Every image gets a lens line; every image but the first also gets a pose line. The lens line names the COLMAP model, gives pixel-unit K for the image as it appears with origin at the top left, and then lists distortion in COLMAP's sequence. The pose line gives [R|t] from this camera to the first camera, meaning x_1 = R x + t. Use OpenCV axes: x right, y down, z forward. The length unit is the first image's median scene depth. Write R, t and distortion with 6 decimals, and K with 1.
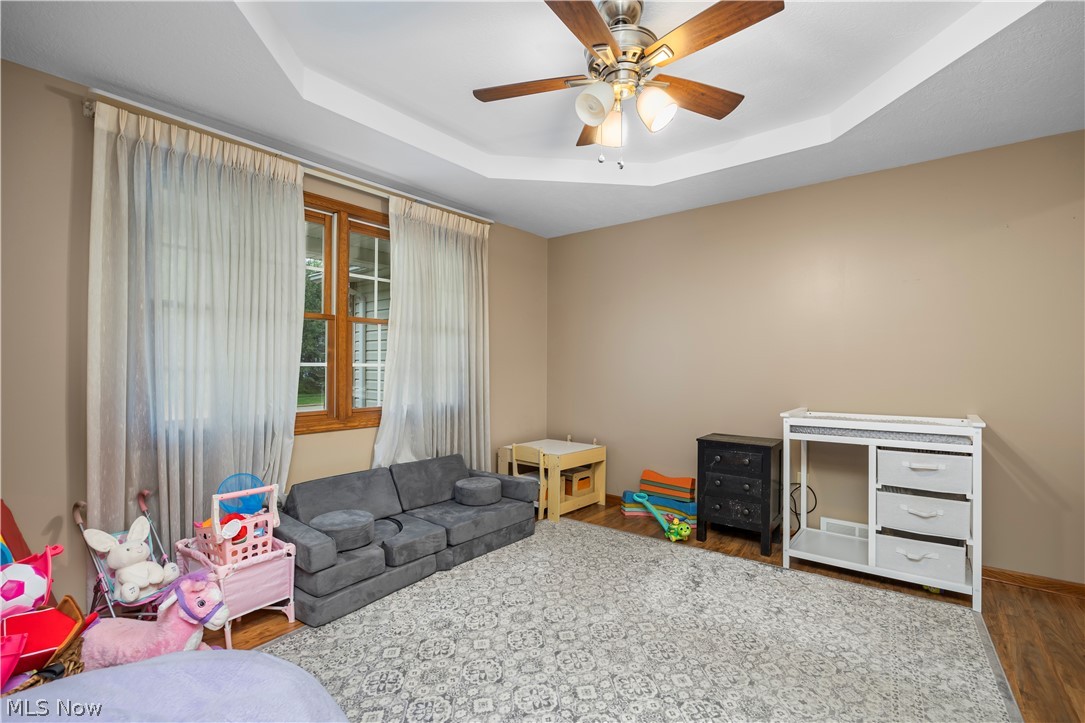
lens RADIAL K [[476.7, 0, 545.5], [0, 476.7, 364.9], [0, 0, 1]] dist [-0.019643, 0.000393]
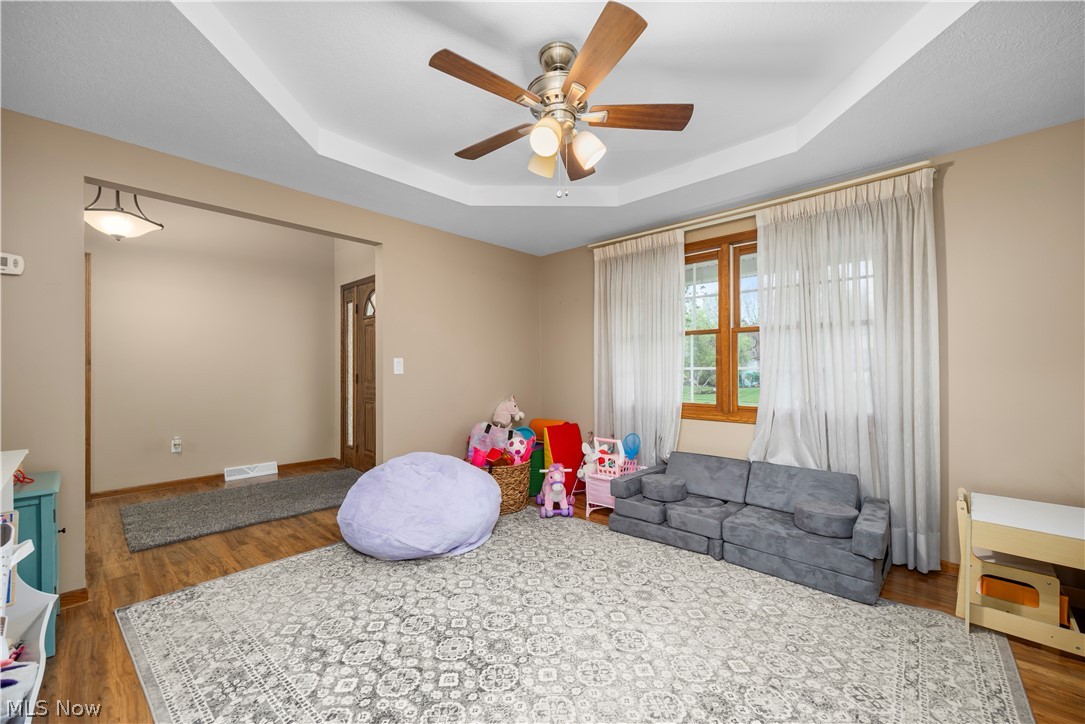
lens RADIAL K [[433.4, 0, 547.4], [0, 433.4, 362.7], [0, 0, 1]] dist [0.008129, -0.001470]
pose [[-0.071822, -0.018086, -0.997253, 0.831759], [0.008600, 0.999787, -0.018751, 0.003070], [0.997380, -0.009924, -0.071651, 0.714393]]
